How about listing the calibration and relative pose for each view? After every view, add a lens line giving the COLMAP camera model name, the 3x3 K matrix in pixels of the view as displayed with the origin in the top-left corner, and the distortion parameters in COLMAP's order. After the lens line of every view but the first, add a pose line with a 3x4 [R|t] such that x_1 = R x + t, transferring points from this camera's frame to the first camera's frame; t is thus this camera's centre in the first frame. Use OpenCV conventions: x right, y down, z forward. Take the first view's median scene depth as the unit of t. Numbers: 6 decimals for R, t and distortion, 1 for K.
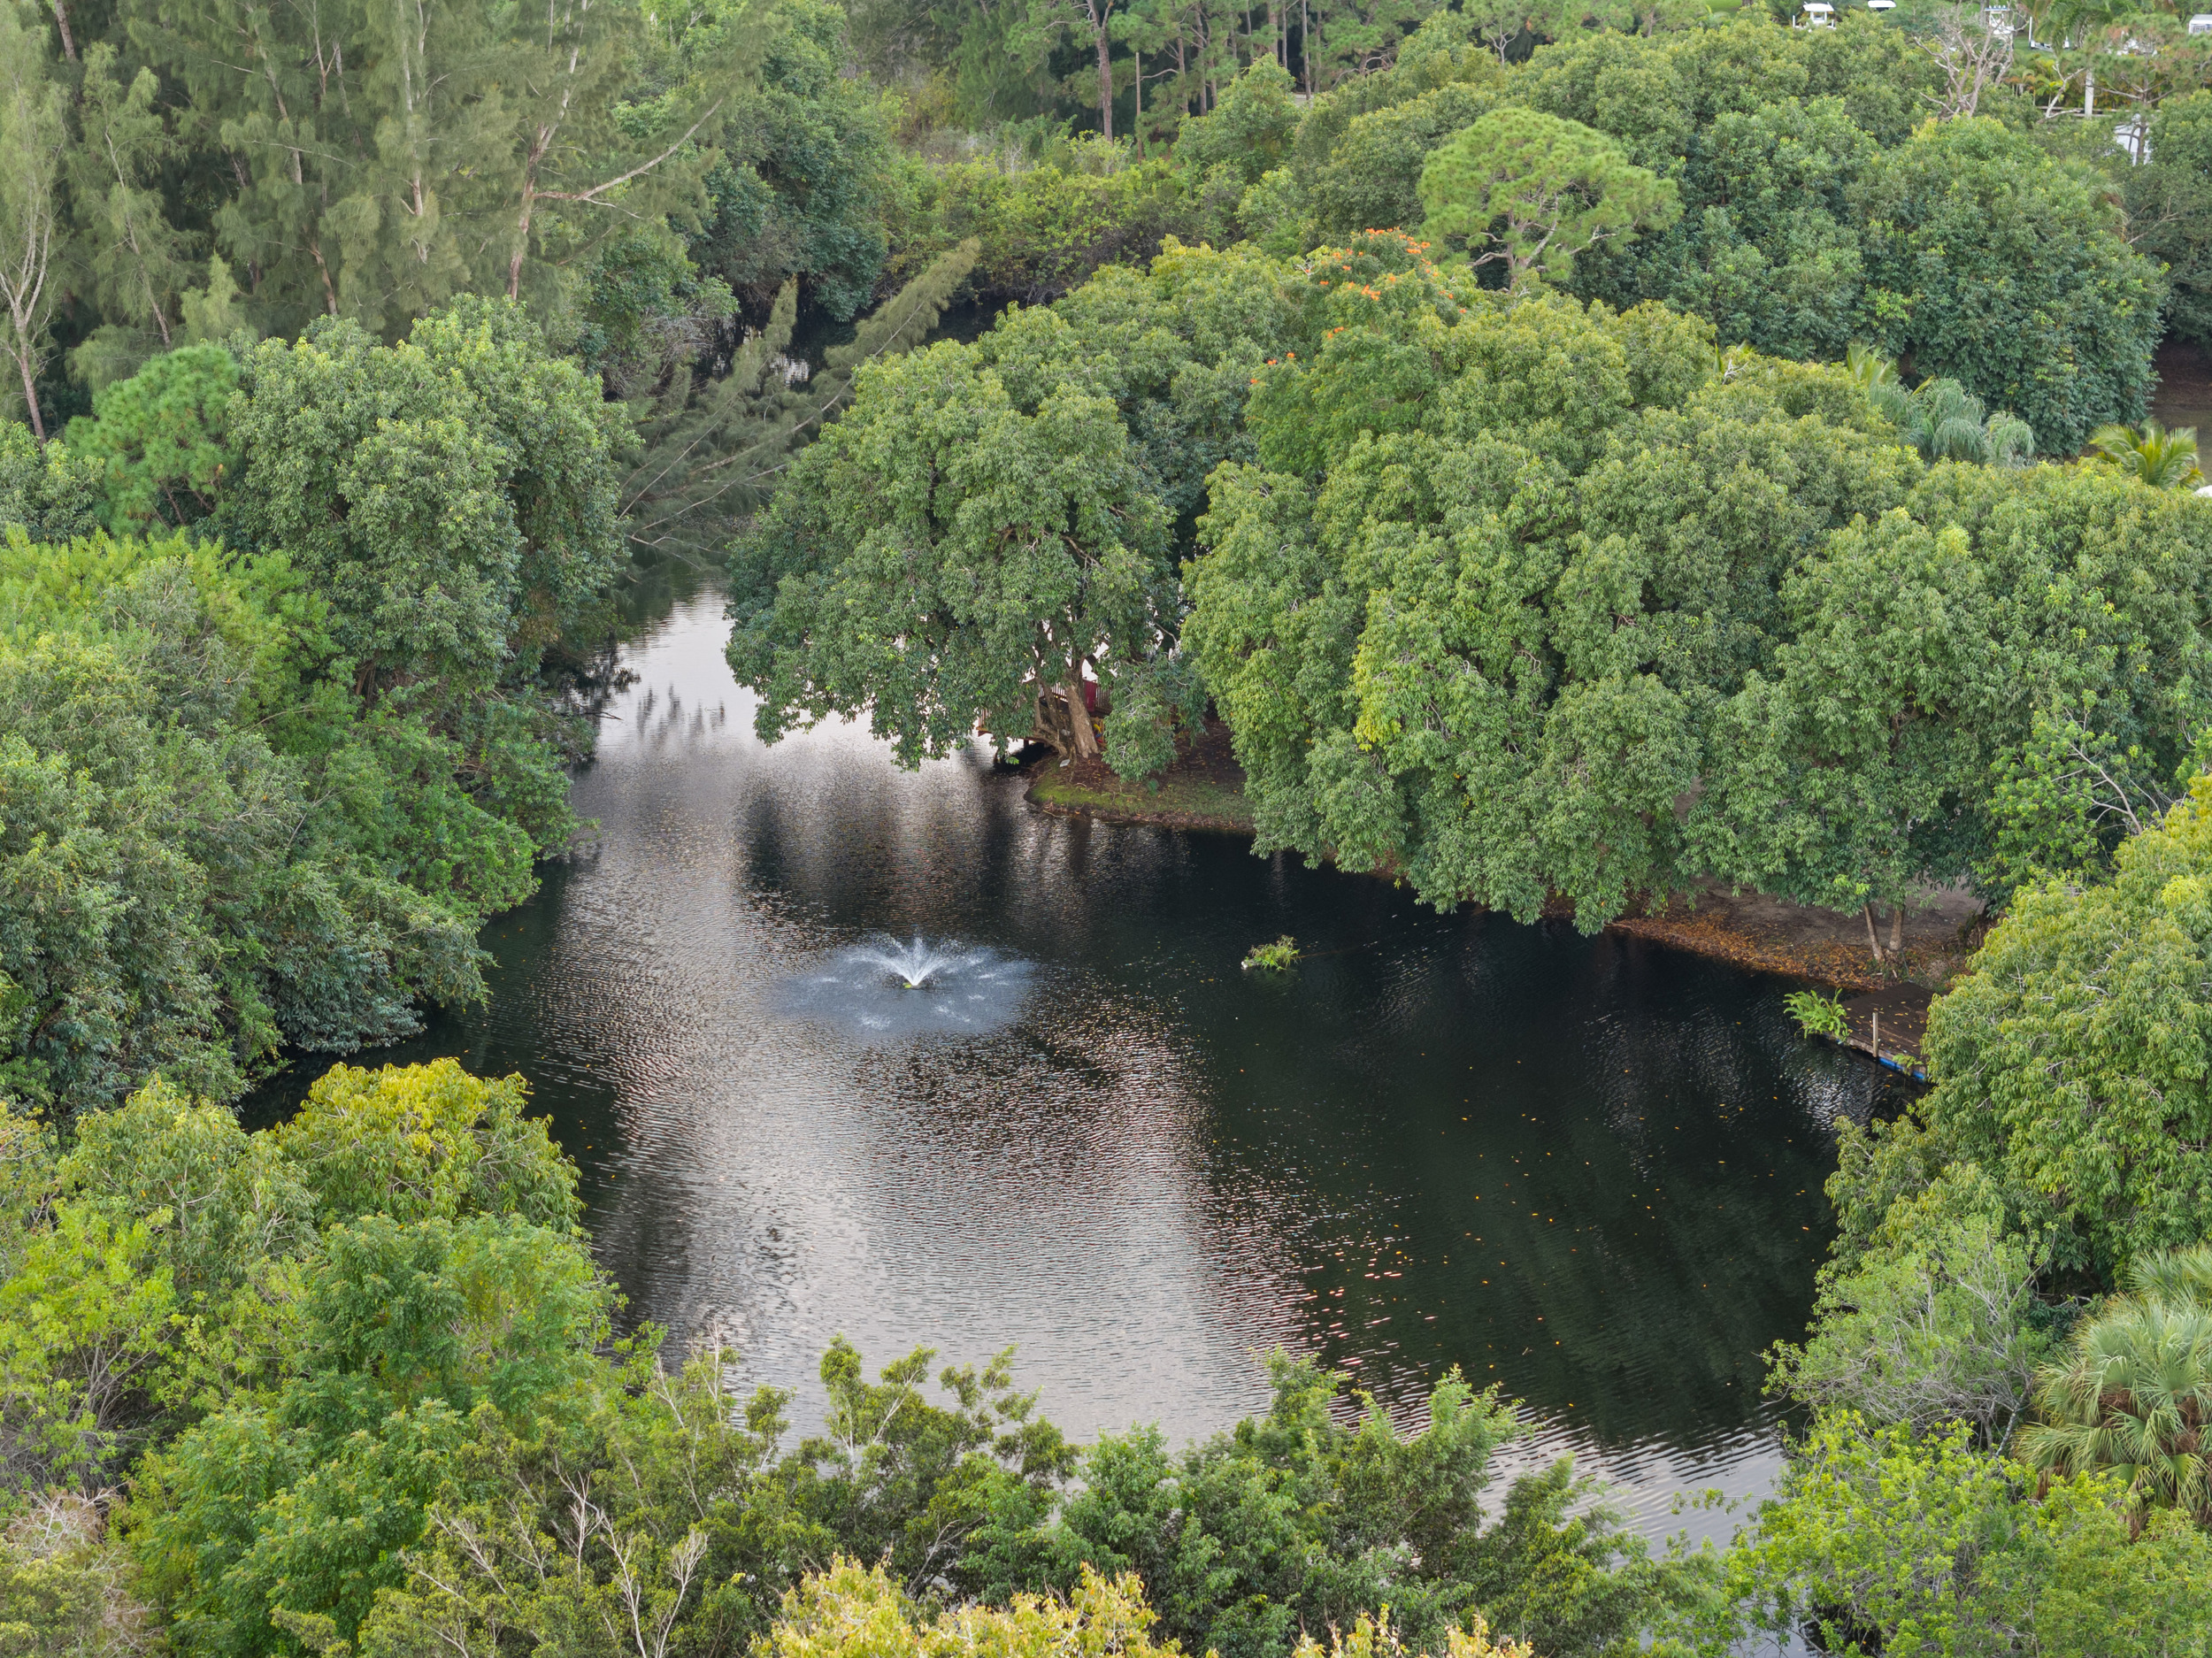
lens RADIAL K [[4418.5, 0, 1106.0], [0, 4418.5, 829.0], [0, 0, 1]] dist [-0.079976, -0.175351]
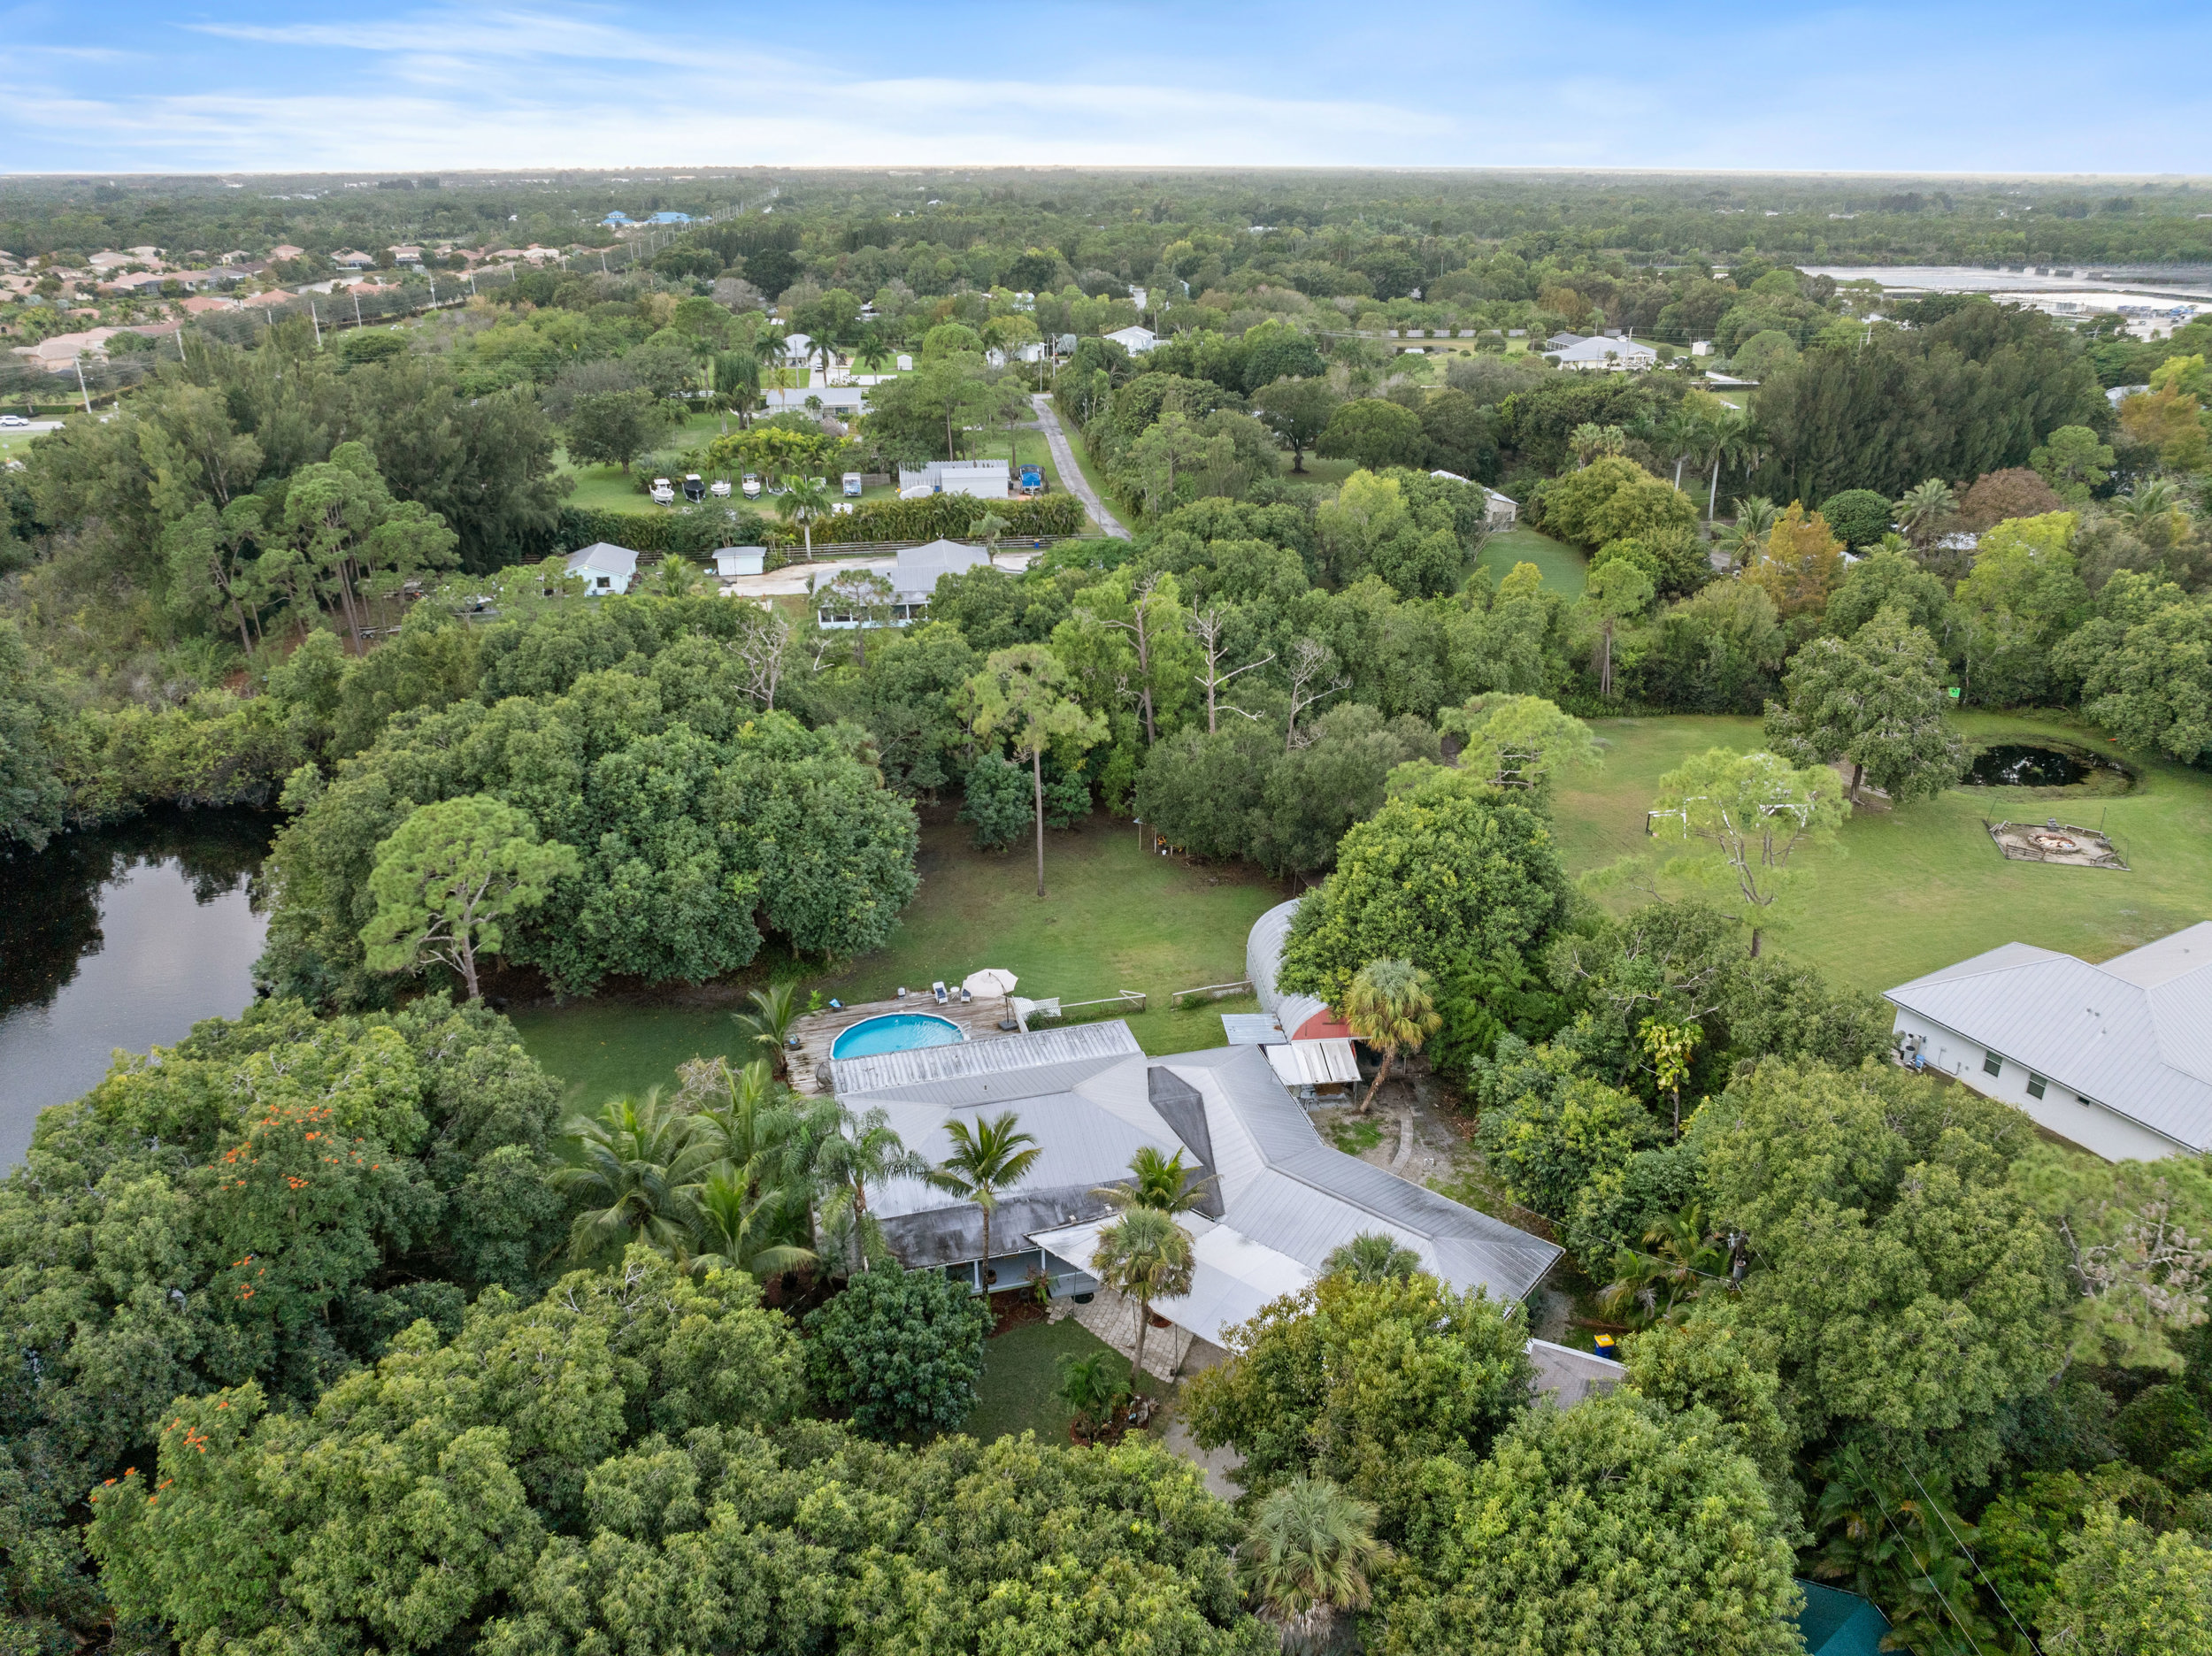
lens RADIAL K [[1544.2, 0, 1135.5], [0, 1544.2, 814.4], [0, 0, 1]] dist [-0.040507, 0.007043]
pose [[0.902458, -0.166746, 0.397196, 0.096652], [0.123771, 0.983535, 0.131679, -0.192505], [-0.412613, -0.069673, 0.908238, 0.485743]]
